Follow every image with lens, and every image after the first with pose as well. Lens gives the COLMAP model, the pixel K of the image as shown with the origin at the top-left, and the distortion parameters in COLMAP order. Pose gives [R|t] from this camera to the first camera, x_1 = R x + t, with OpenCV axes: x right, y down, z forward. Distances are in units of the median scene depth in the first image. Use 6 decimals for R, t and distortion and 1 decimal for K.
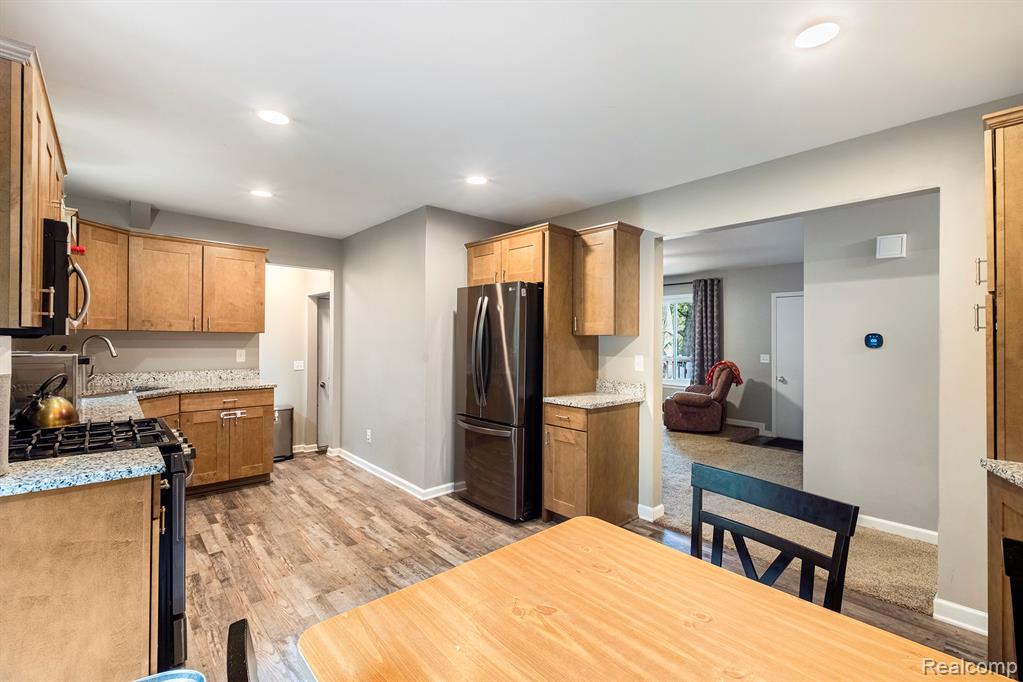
lens RADIAL K [[435.4, 0, 501.4], [0, 435.4, 337.0], [0, 0, 1]] dist [-0.007370, -0.002206]
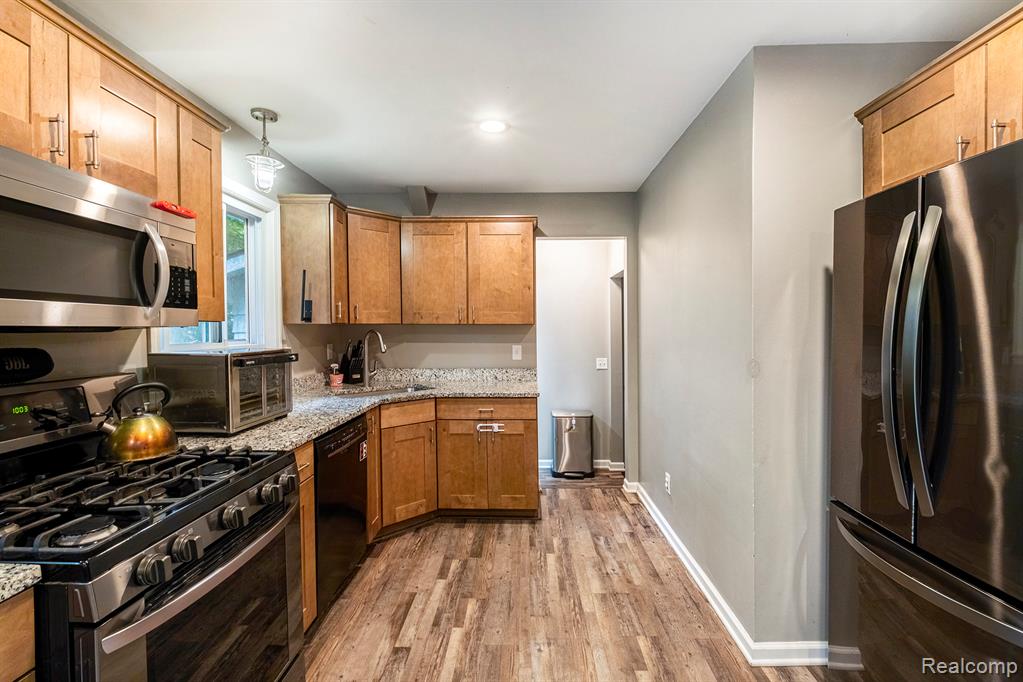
lens RADIAL K [[435.4, 0, 520.6], [0, 435.4, 329.3], [0, 0, 1]] dist [-0.007370, -0.002206]
pose [[0.744686, -0.010820, -0.667327, -0.045037], [0.012227, 0.999922, -0.002569, 0.001551], [0.667303, -0.006246, 0.744760, 0.449928]]
